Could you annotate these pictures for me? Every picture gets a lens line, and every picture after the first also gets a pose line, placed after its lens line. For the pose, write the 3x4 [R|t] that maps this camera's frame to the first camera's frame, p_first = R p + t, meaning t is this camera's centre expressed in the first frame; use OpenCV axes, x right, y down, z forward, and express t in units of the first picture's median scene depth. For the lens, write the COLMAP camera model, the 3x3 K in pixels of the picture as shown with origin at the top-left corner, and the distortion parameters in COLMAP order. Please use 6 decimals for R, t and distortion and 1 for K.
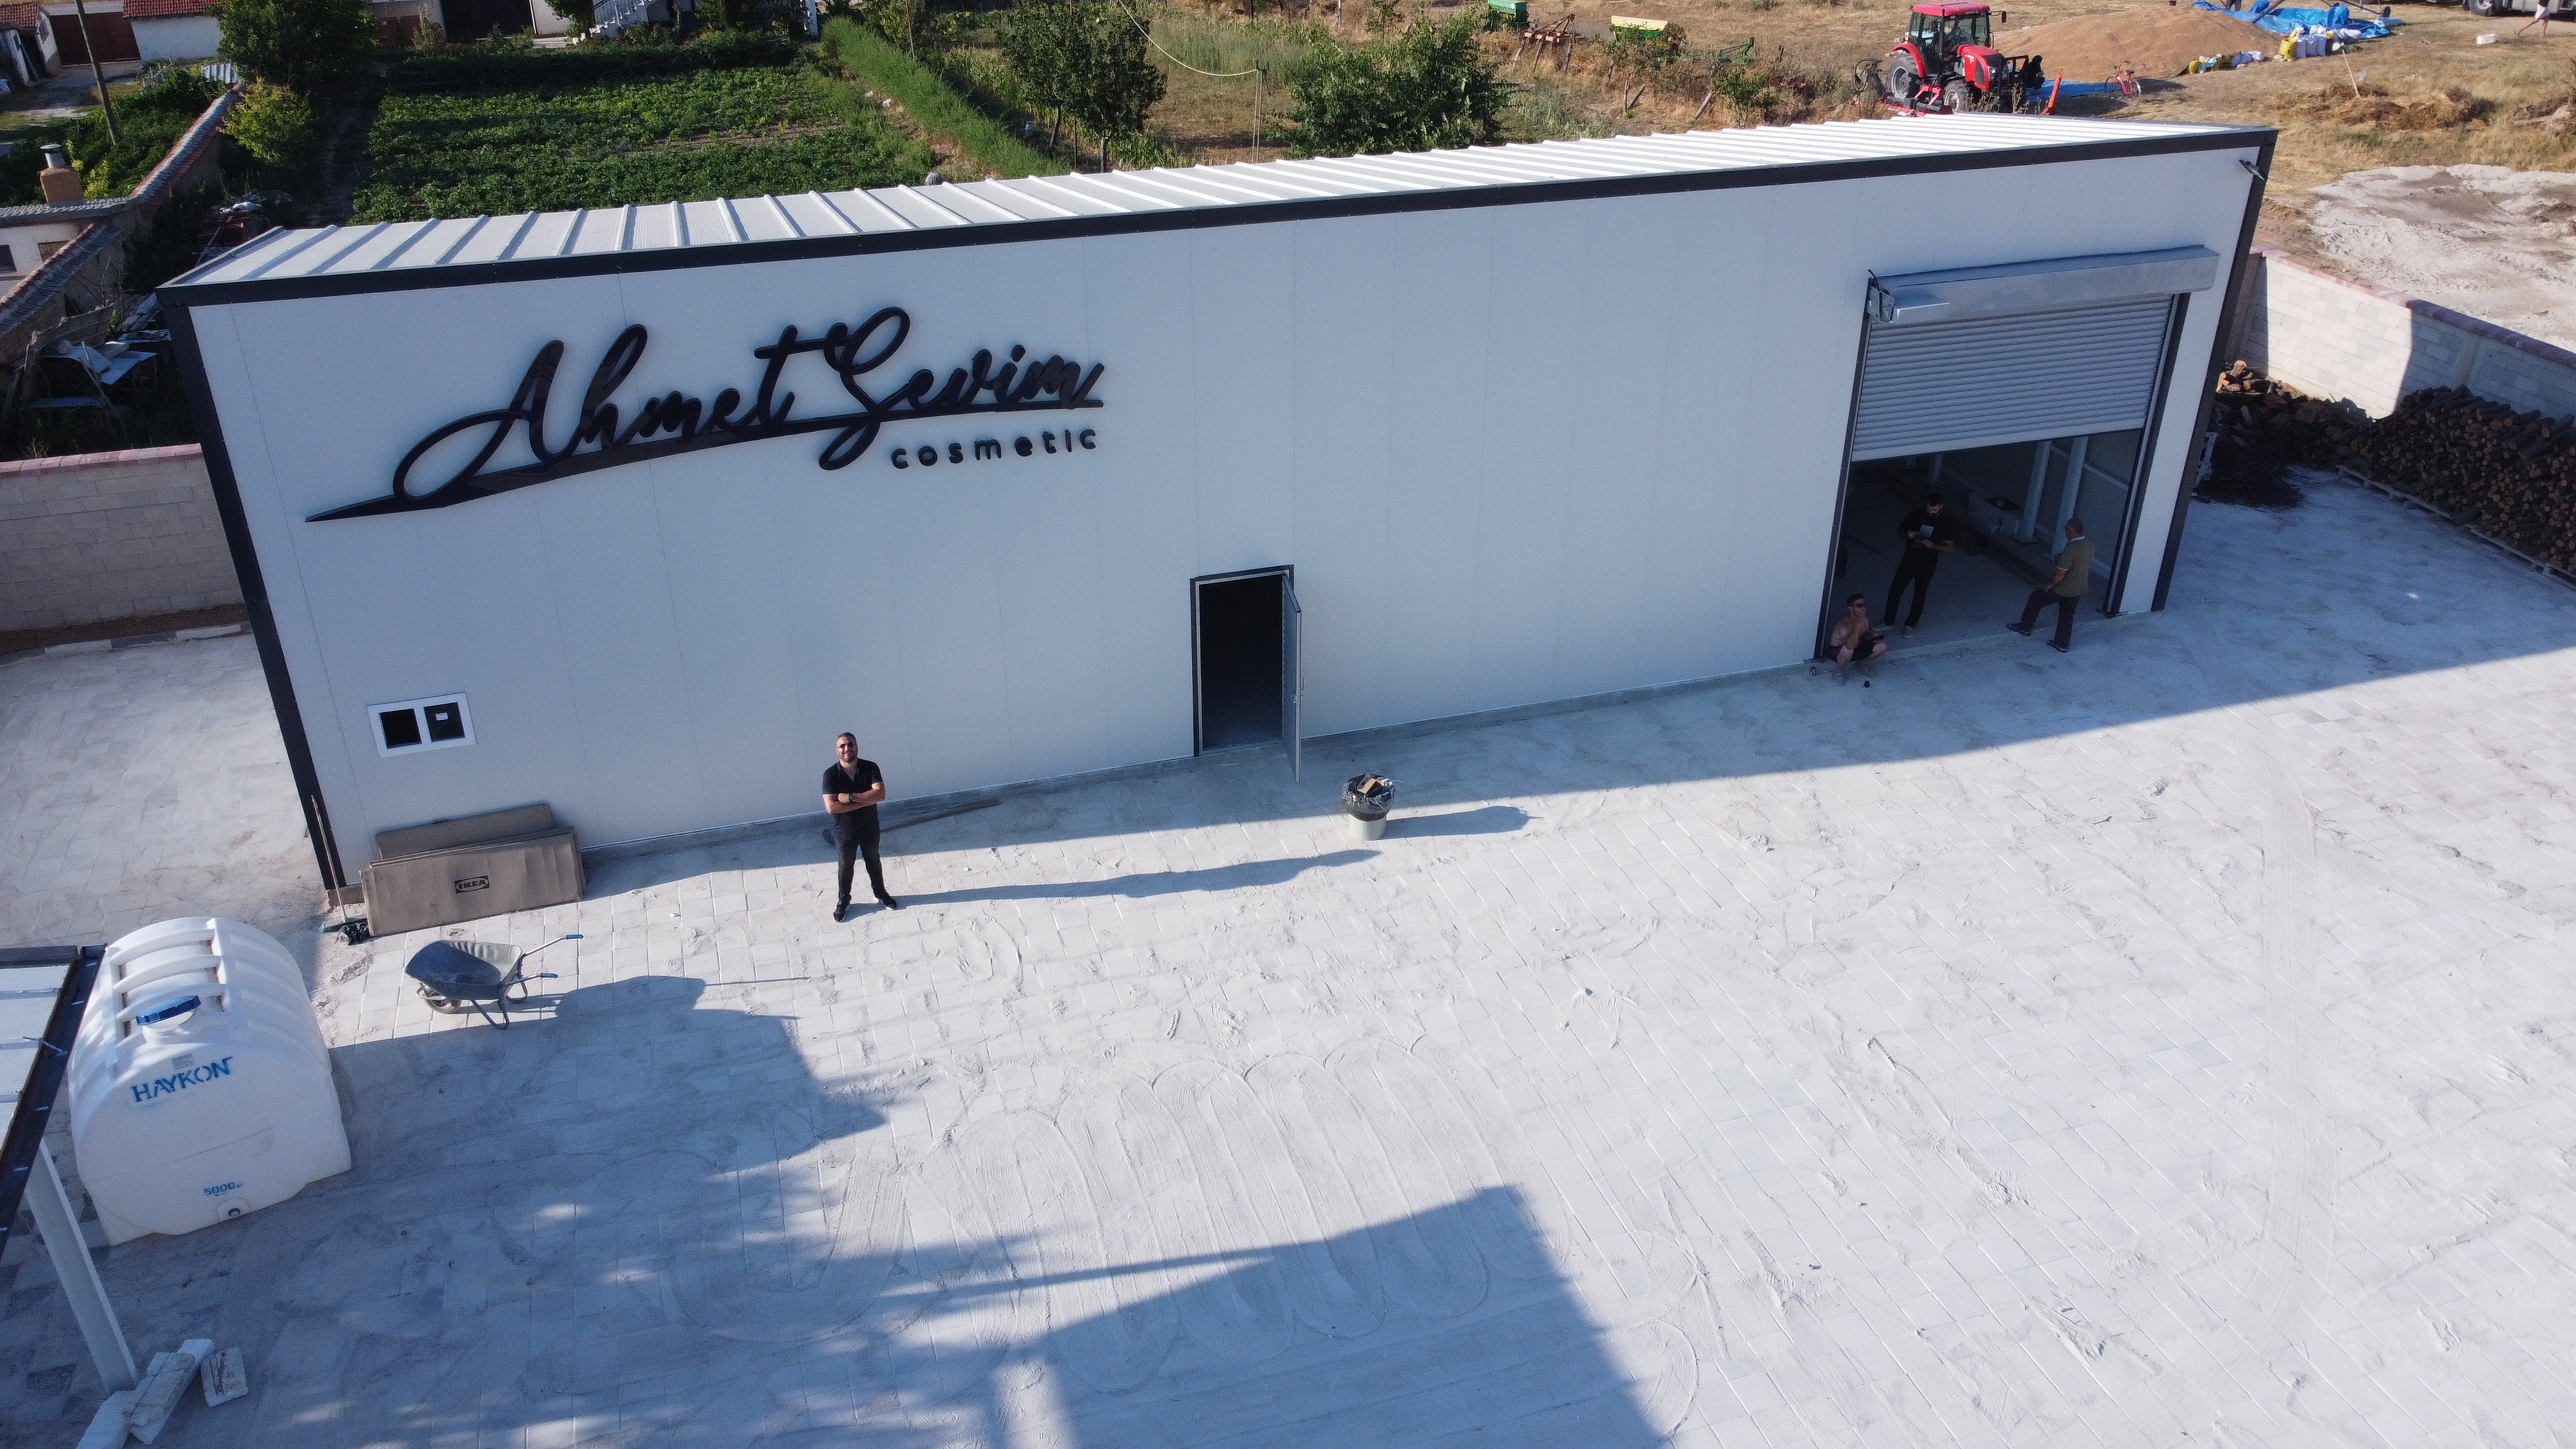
lens RADIAL K [[1949.2, 0, 1288.0], [0, 1949.2, 724.5], [0, 0, 1]] dist [-0.000138, -0.009024]
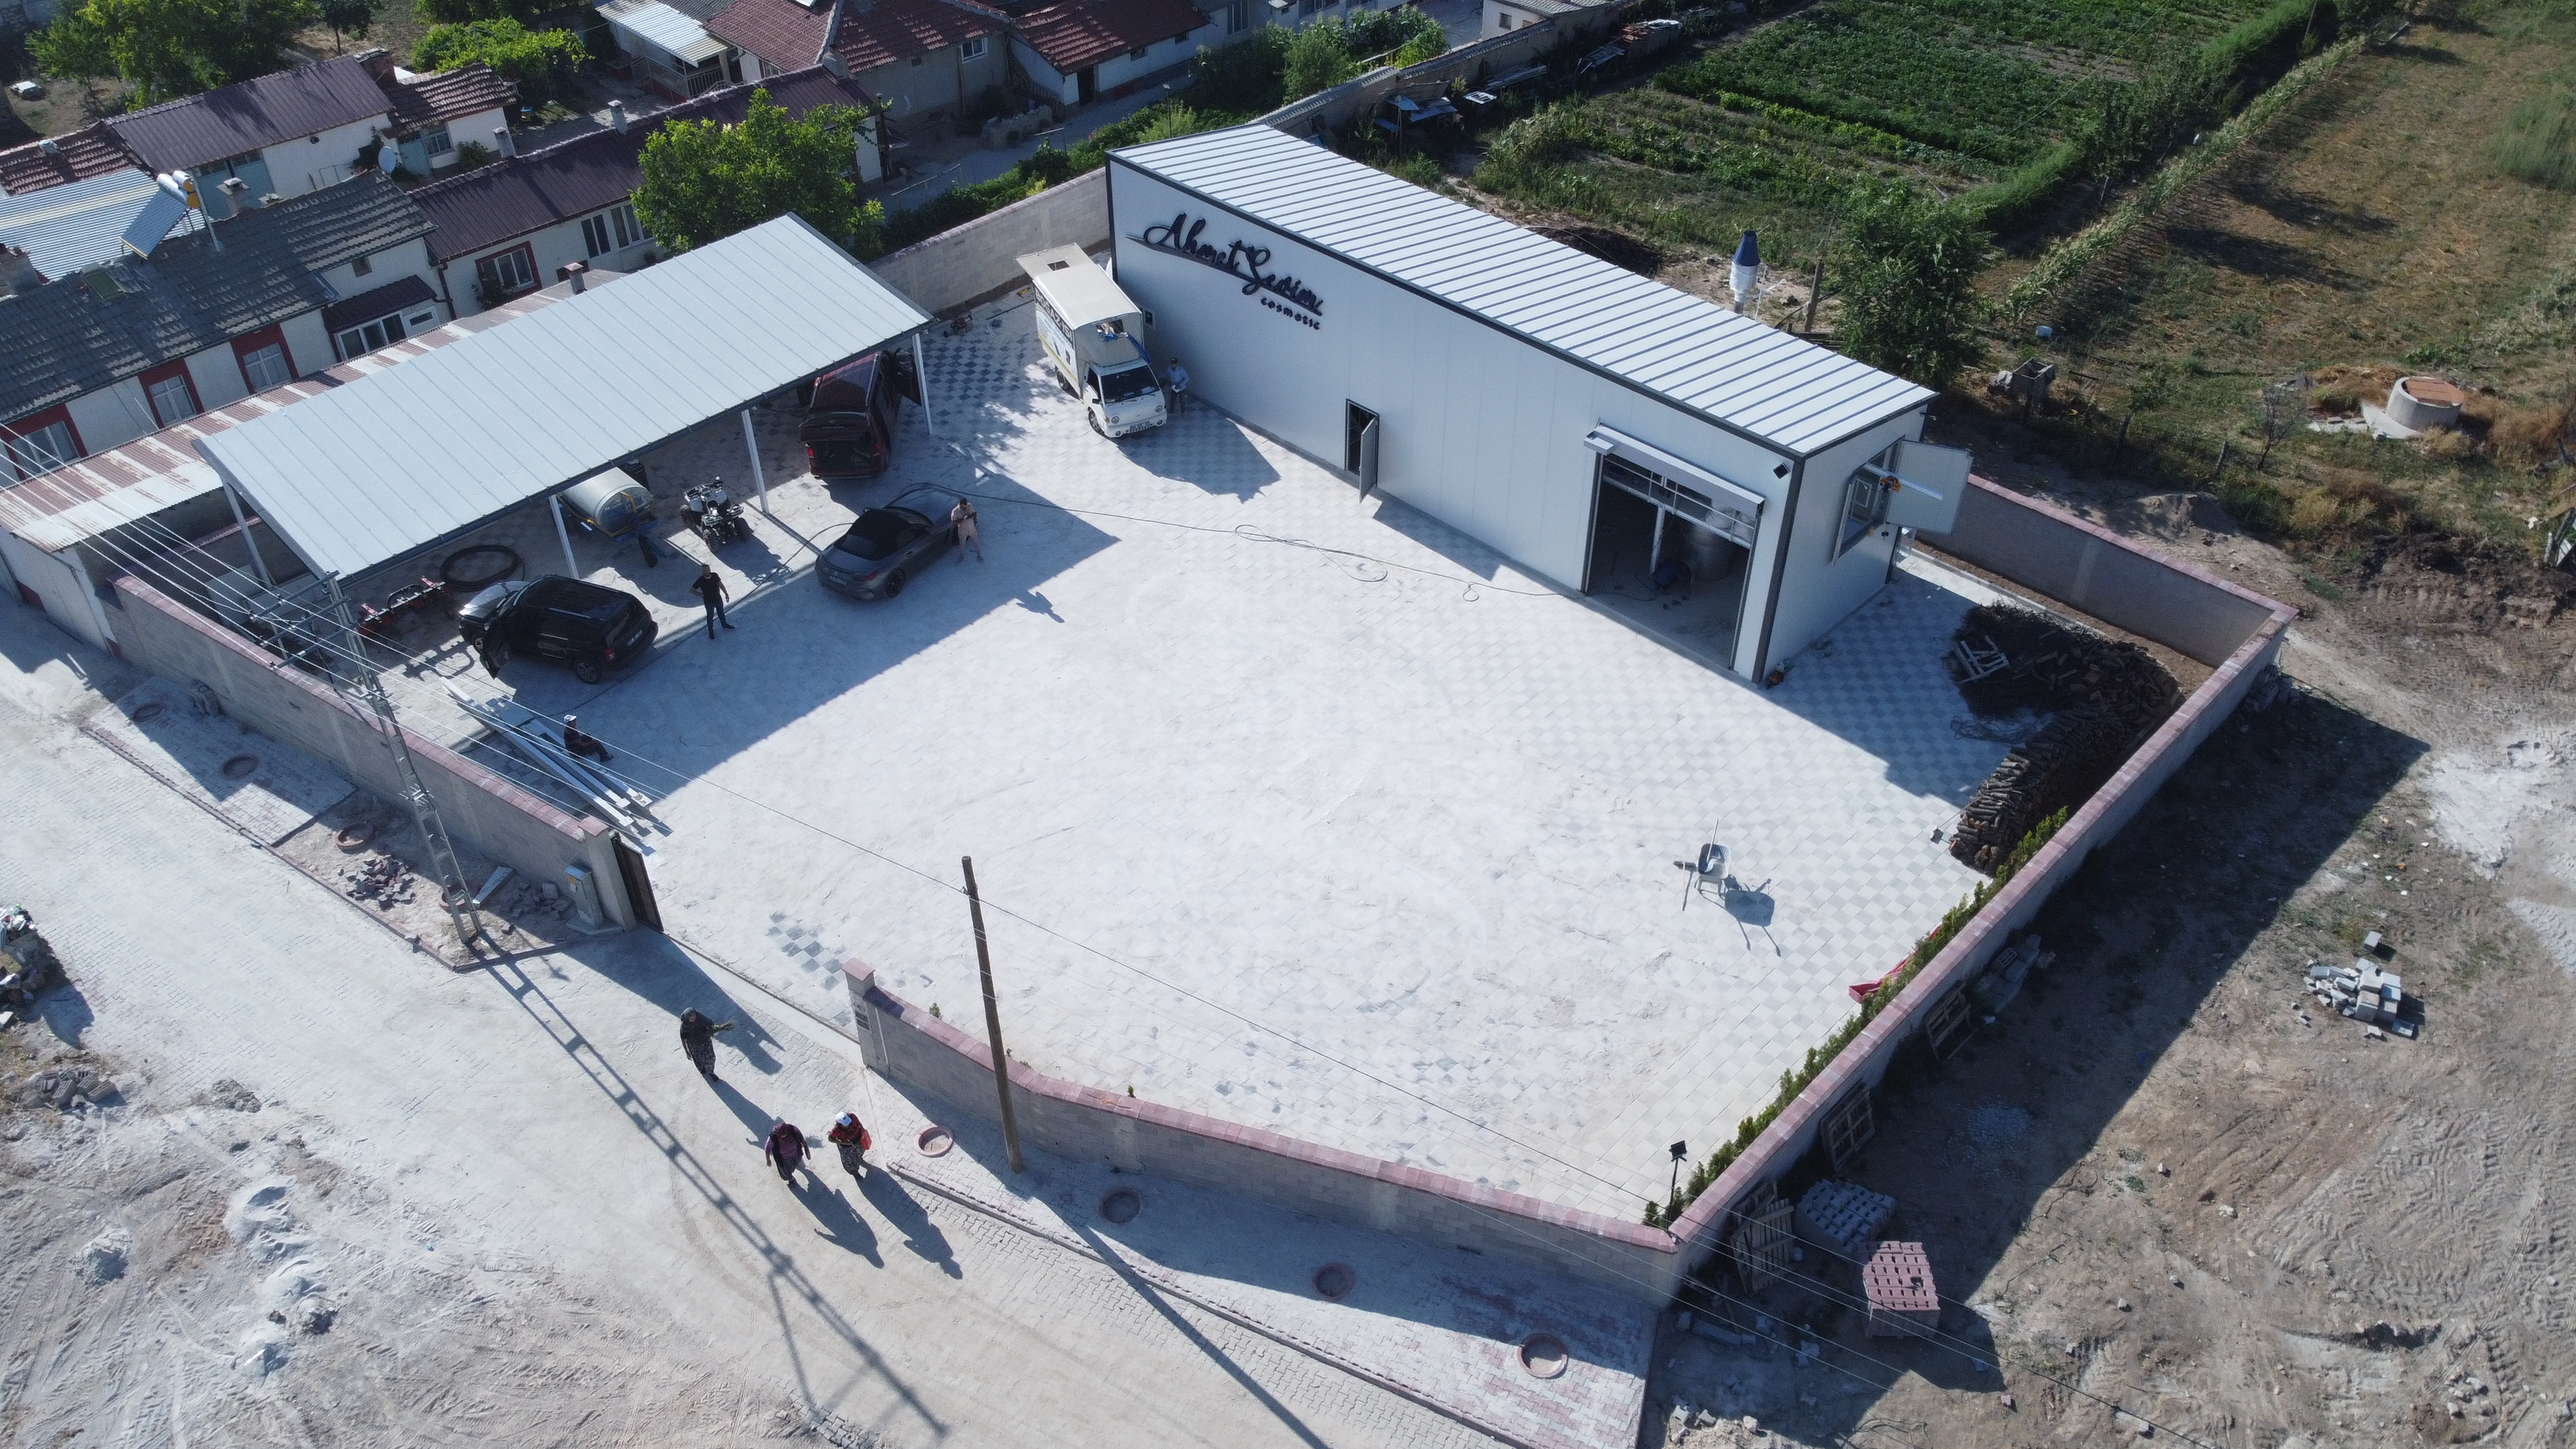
lens RADIAL K [[1950.5, 0, 1288.0], [0, 1950.5, 724.5], [0, 0, 1]] dist [0.005456, -0.005922]
pose [[0.470388, 0.563374, -0.679224, 1.927699], [-0.420855, 0.819741, 0.388466, -0.704159], [0.775639, 0.103125, 0.622695, -0.559782]]
